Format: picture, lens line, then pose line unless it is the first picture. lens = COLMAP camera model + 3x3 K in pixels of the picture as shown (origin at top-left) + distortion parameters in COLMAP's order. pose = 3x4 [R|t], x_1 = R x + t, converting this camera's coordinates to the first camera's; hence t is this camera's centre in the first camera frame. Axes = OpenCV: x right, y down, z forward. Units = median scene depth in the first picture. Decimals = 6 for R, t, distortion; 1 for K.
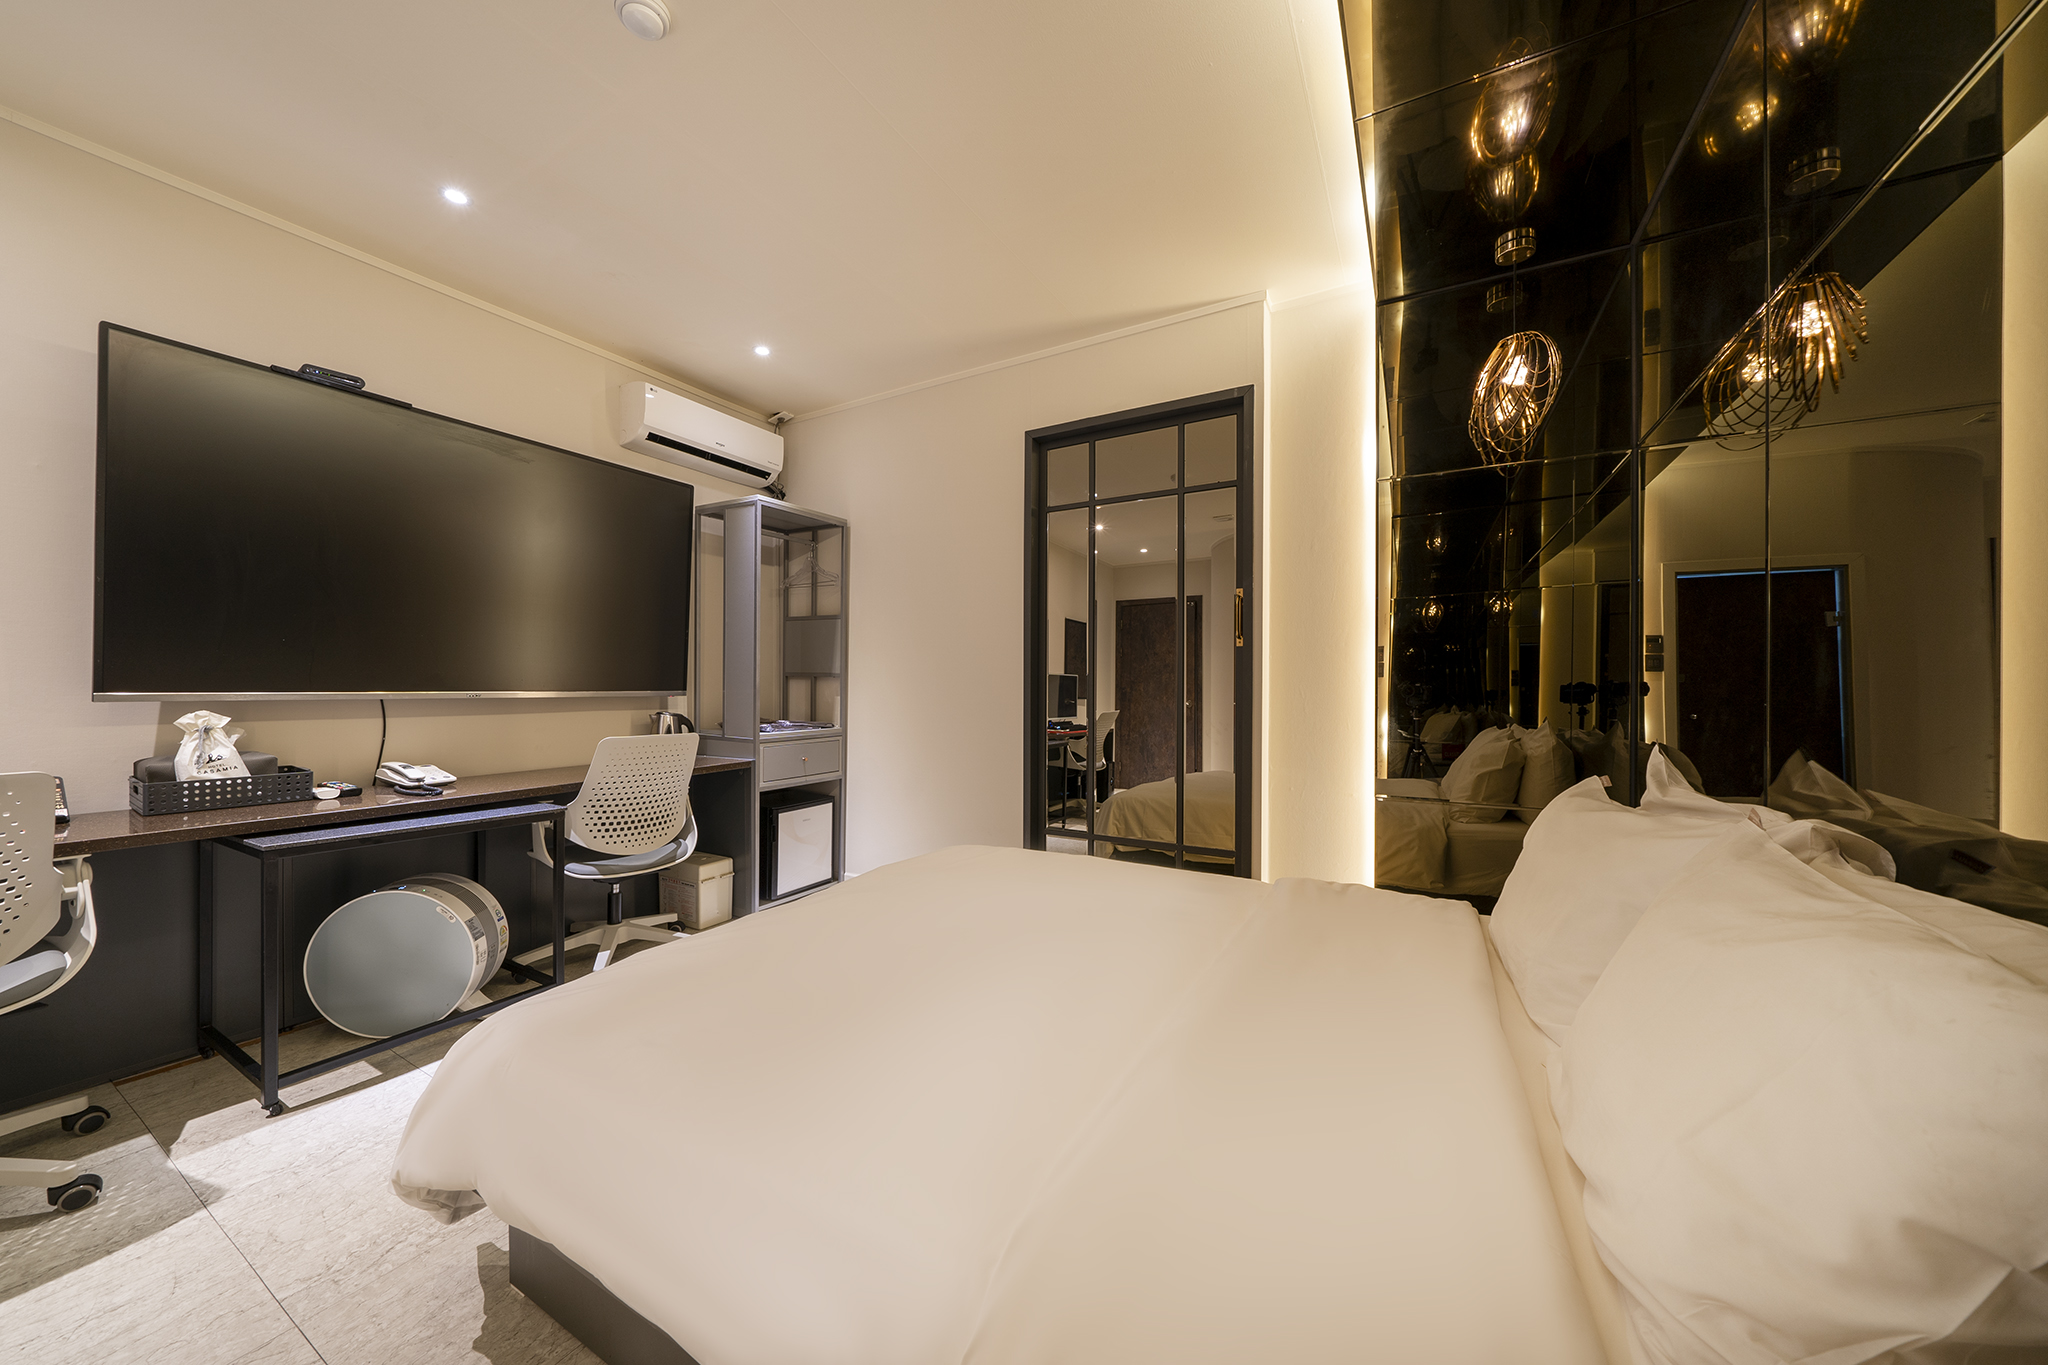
lens RADIAL K [[702.1, 0, 1020.9], [0, 702.1, 685.5], [0, 0, 1]] dist [-0.004489, 0.000116]
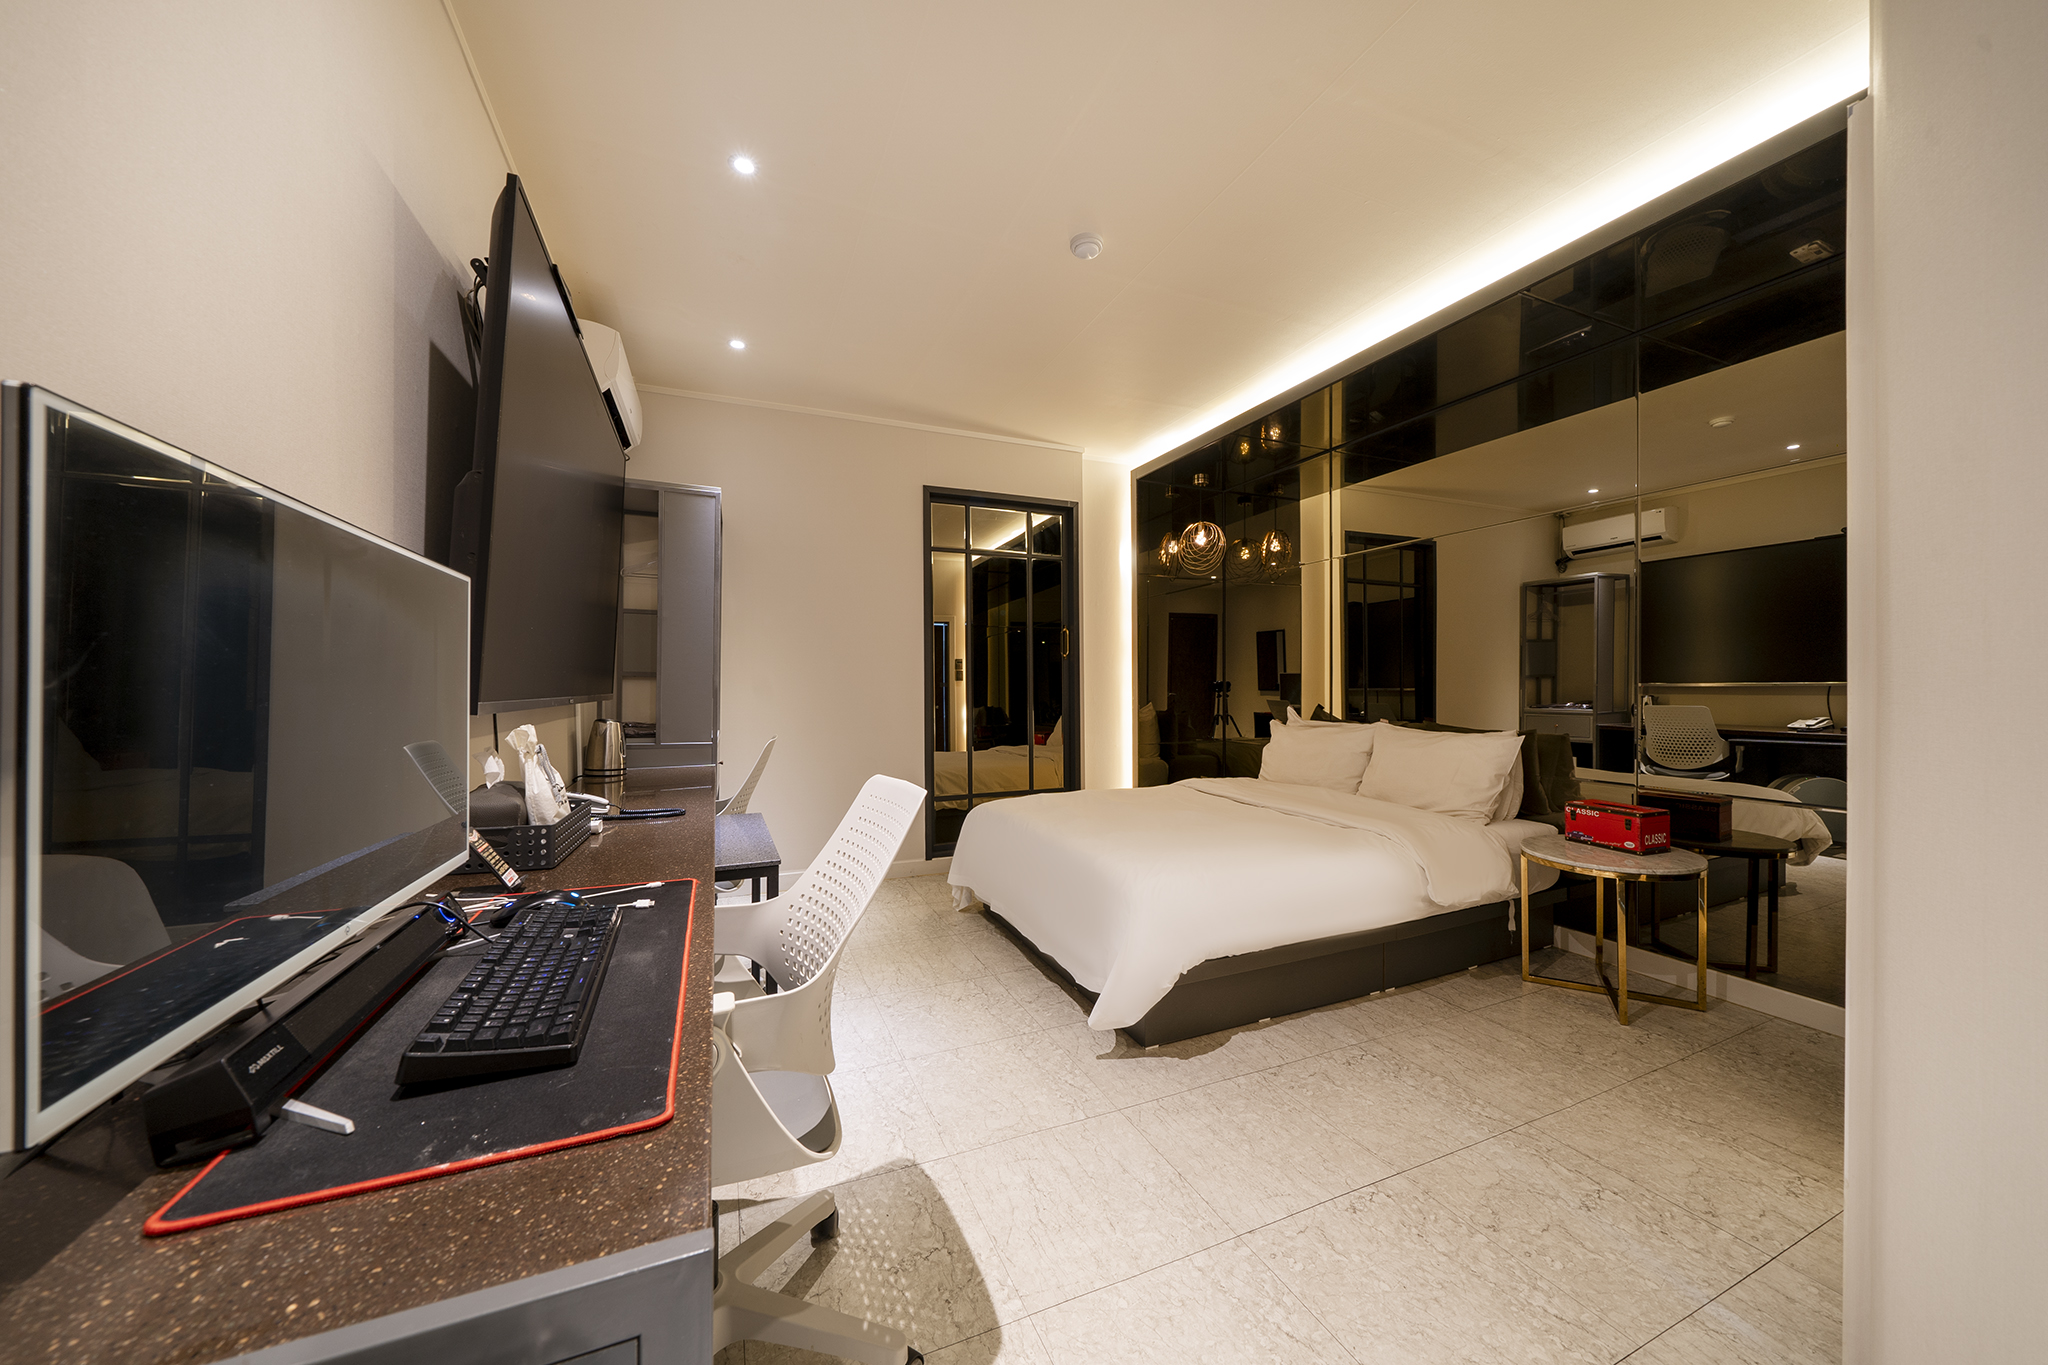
lens RADIAL K [[702.1, 0, 1020.9], [0, 702.1, 685.5], [0, 0, 1]] dist [-0.004489, 0.000116]
pose [[0.602898, -0.009369, 0.797763, -1.427315], [0.003598, 0.999953, 0.009024, -0.014947], [-0.797810, -0.002570, 0.602903, 0.147884]]
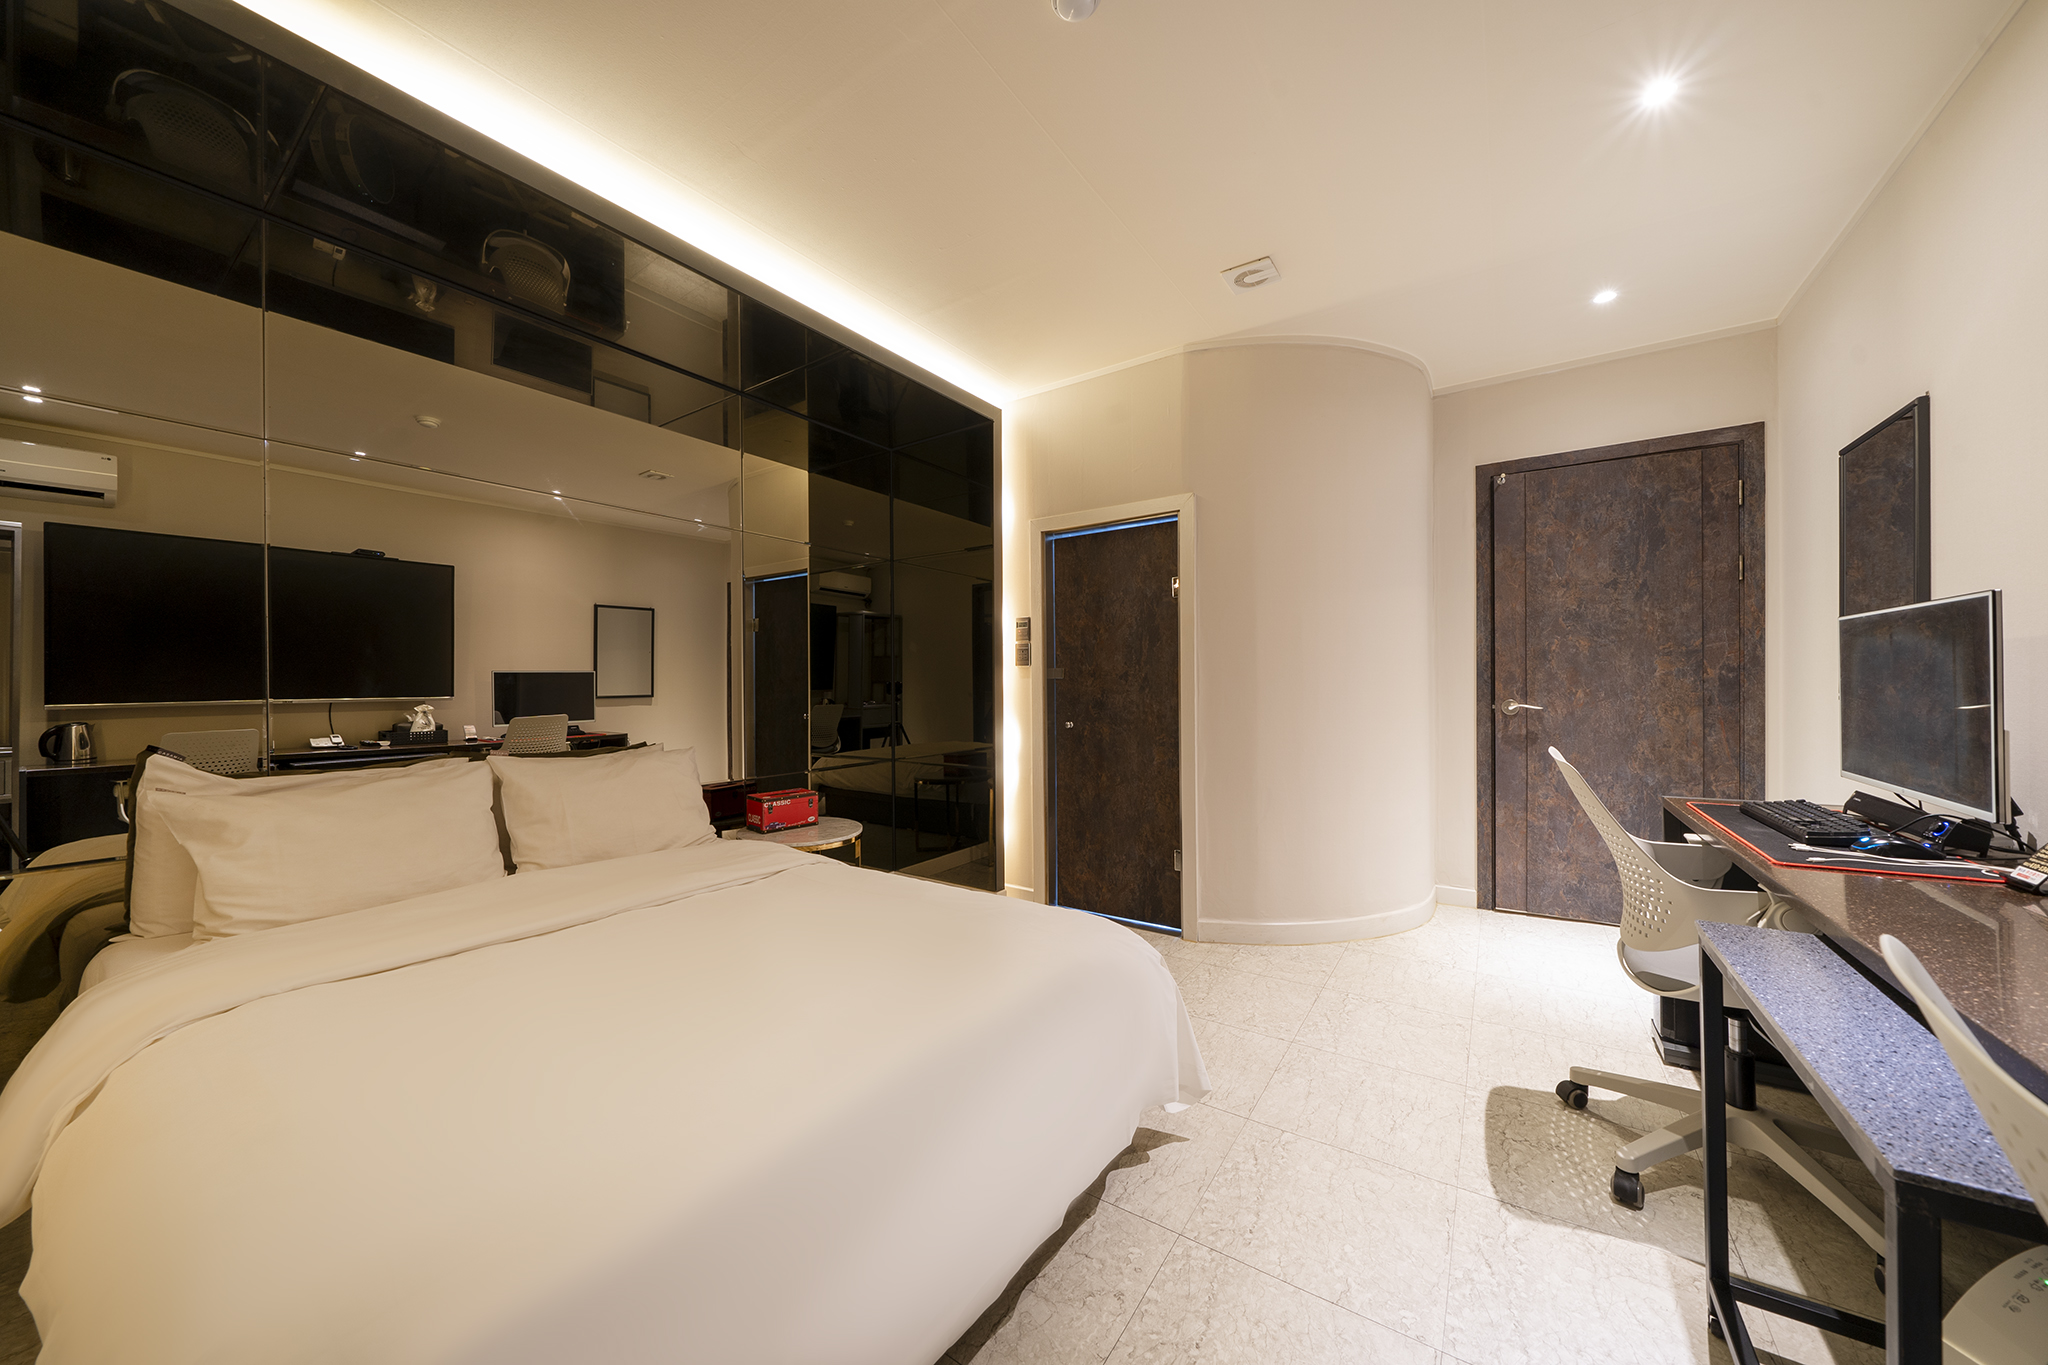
lens RADIAL K [[702.1, 0, 1020.9], [0, 702.1, 685.5], [0, 0, 1]] dist [-0.004489, 0.000116]
pose [[-0.996657, 0.007023, 0.081398, -0.406854], [0.006727, 0.999970, -0.003917, -0.010014], [-0.081423, -0.003356, -0.996674, 1.528787]]
